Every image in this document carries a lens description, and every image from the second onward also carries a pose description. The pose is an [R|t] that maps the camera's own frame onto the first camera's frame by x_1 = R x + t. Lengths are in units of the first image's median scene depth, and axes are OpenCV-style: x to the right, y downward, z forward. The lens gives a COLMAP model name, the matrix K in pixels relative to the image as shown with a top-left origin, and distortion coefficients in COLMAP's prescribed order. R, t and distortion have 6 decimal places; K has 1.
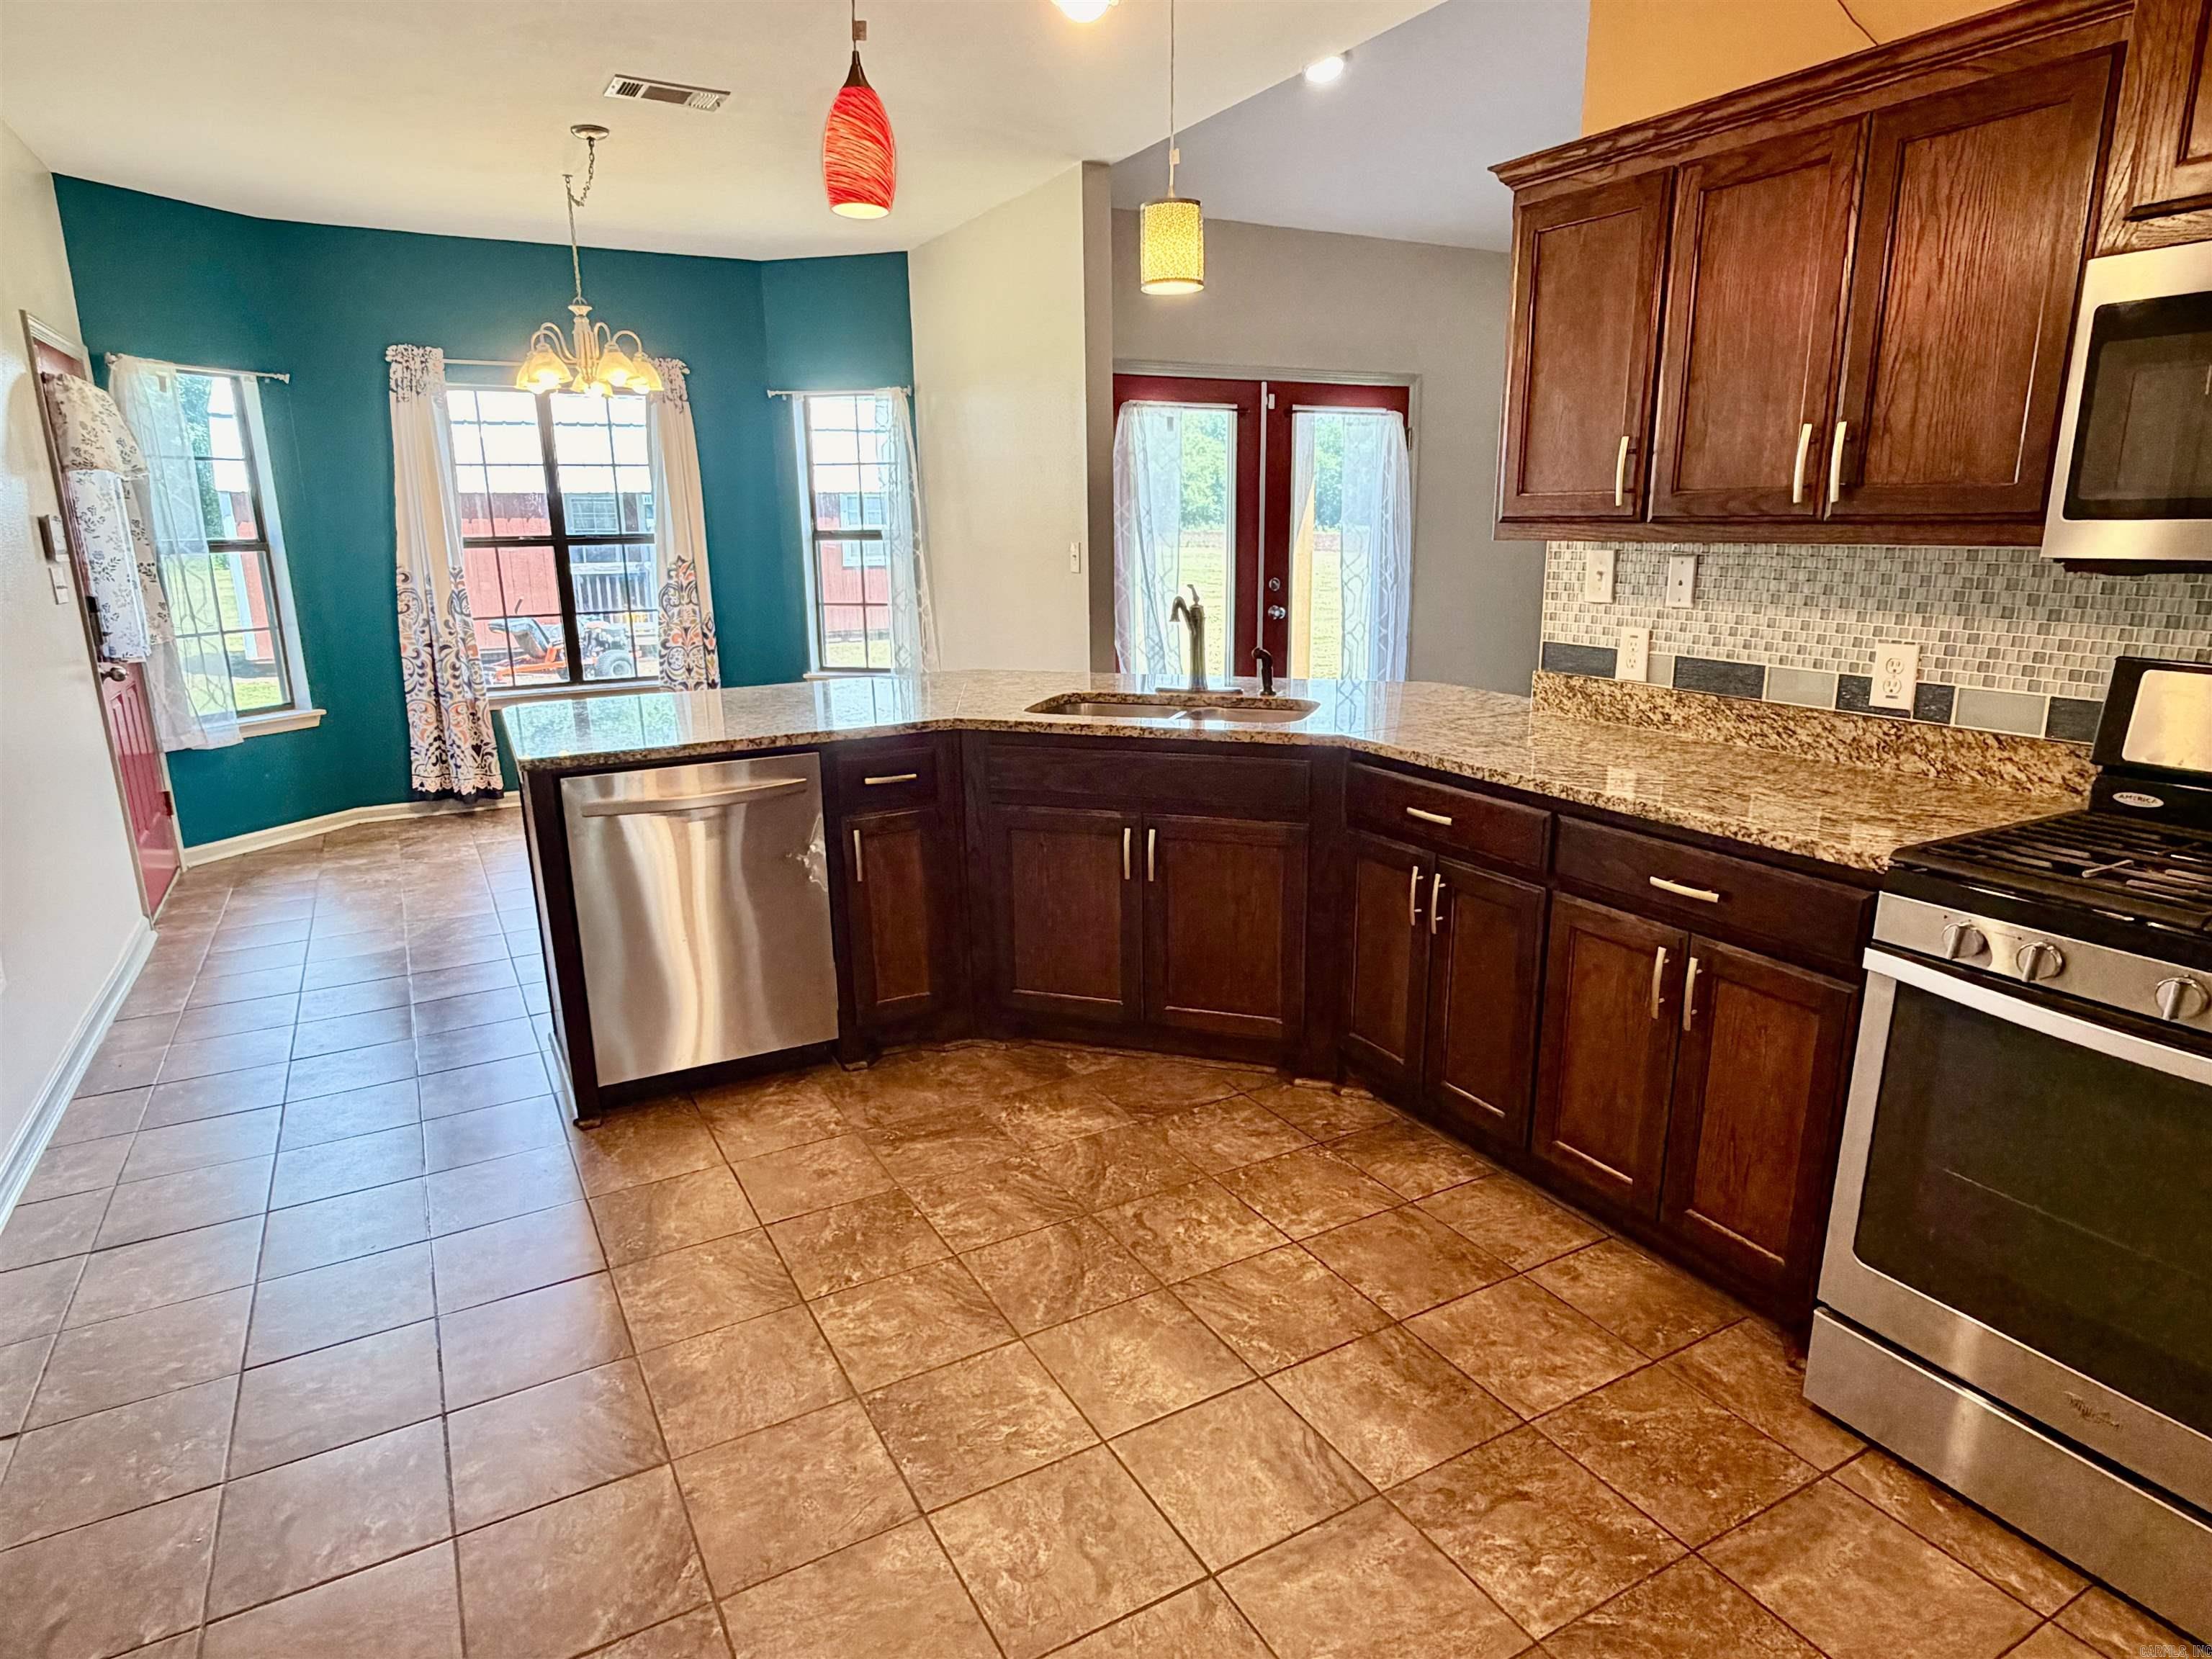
lens RADIAL K [[1281.7, 0, 1100.1], [0, 1281.7, 835.1], [0, 0, 1]] dist [0.001351, 0.000380]
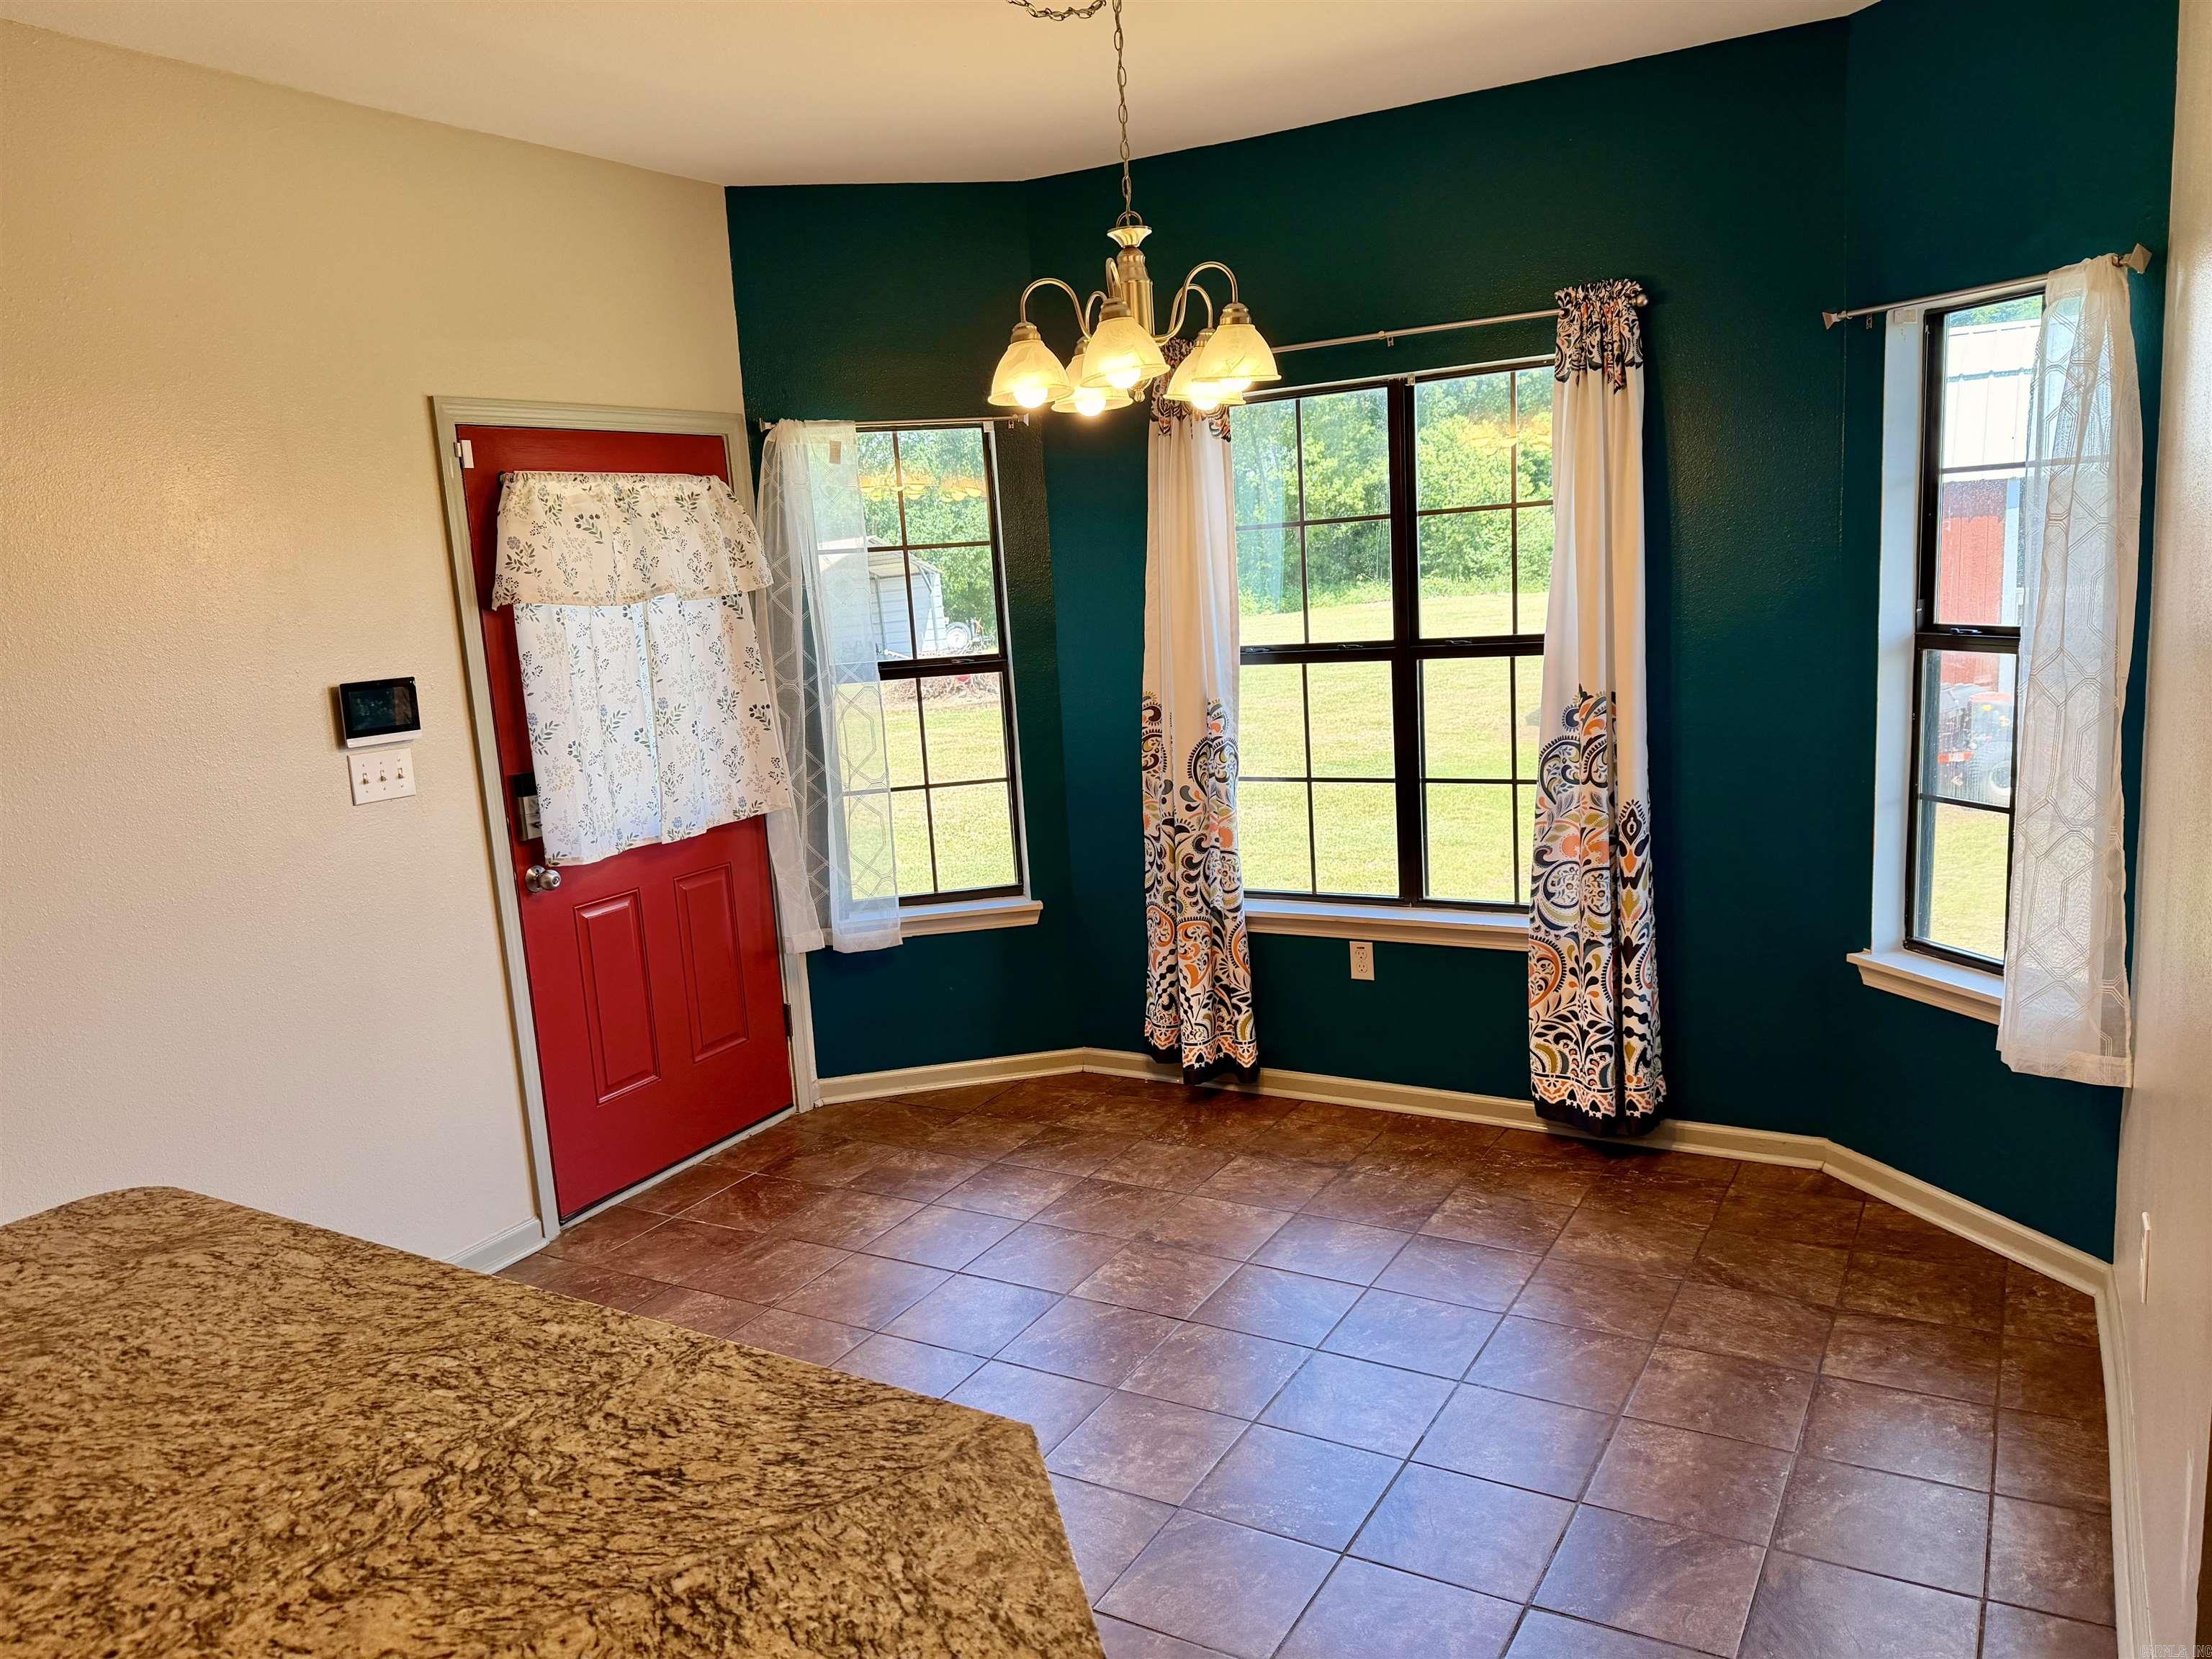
lens RADIAL K [[1585.8, 0, 1078.6], [0, 1585.8, 862.7], [0, 0, 1]] dist [0.016337, -0.022202]
pose [[0.510897, 0.141571, -0.847905, 0.241758], [-0.154089, 0.985453, 0.071692, -0.414048], [0.845719, 0.094026, 0.525279, 1.320559]]
